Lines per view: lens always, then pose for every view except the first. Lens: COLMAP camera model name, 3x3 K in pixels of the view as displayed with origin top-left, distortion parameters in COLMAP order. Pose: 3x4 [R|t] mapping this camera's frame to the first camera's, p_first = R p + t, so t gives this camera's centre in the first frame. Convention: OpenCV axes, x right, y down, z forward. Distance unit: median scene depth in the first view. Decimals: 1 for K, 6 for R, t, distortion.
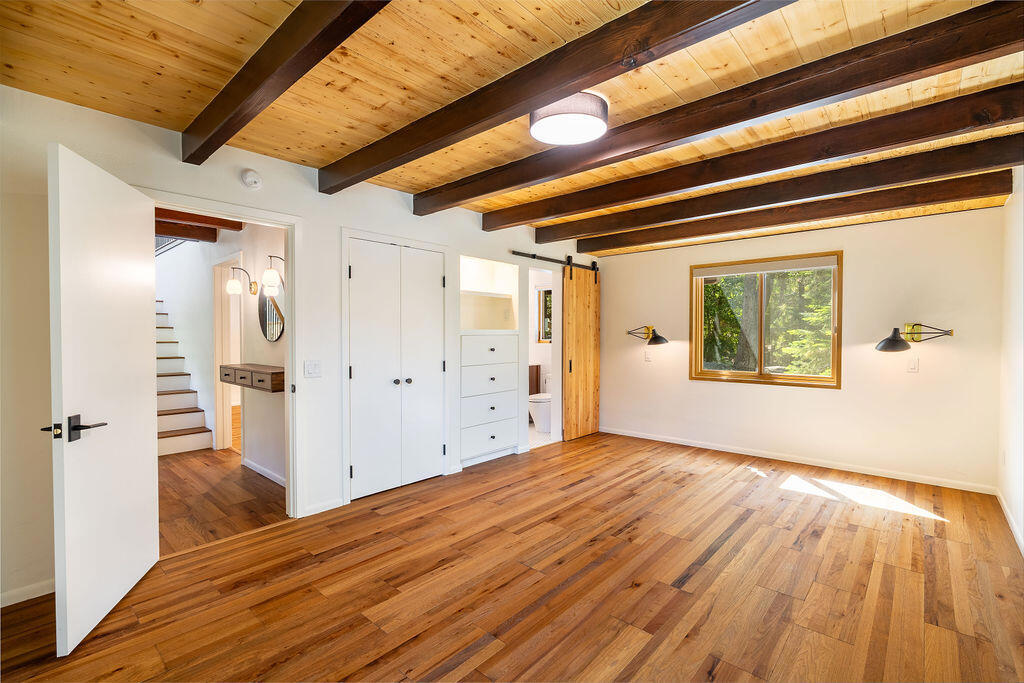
lens RADIAL K [[464.2, 0, 512.7], [0, 464.2, 340.5], [0, 0, 1]] dist [-0.002722, 0.001516]
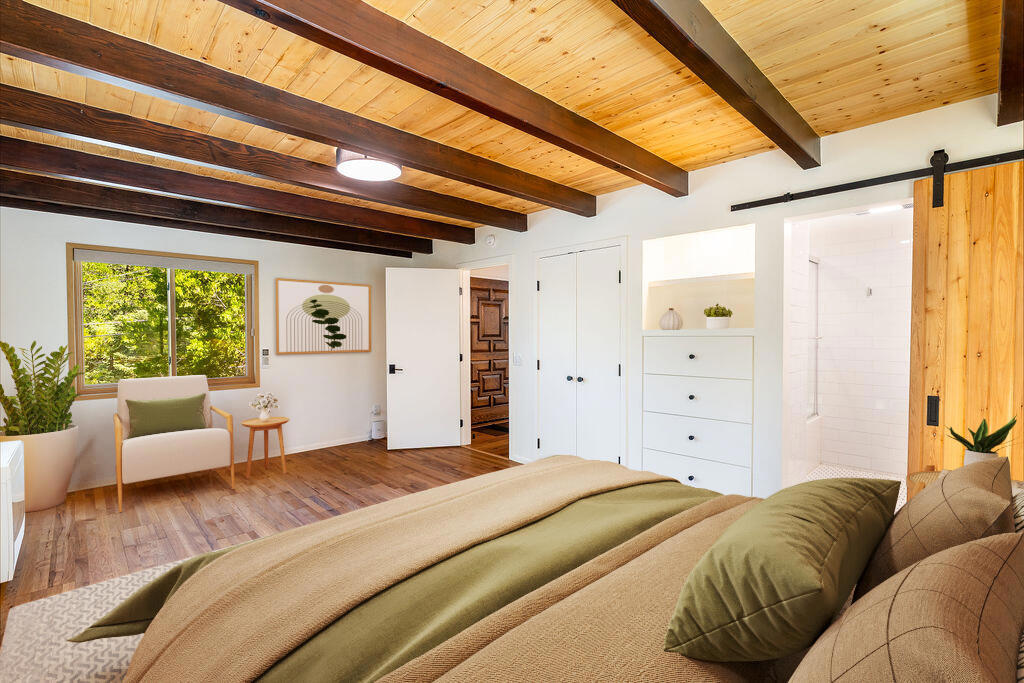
lens RADIAL K [[464.2, 0, 511.3], [0, 464.2, 340.7], [0, 0, 1]] dist [-0.002722, 0.001516]
pose [[-0.082796, 0.015137, -0.996452, 0.853117], [-0.013264, 0.999779, 0.016289, -0.015813], [0.996478, 0.014565, -0.082577, 0.954841]]
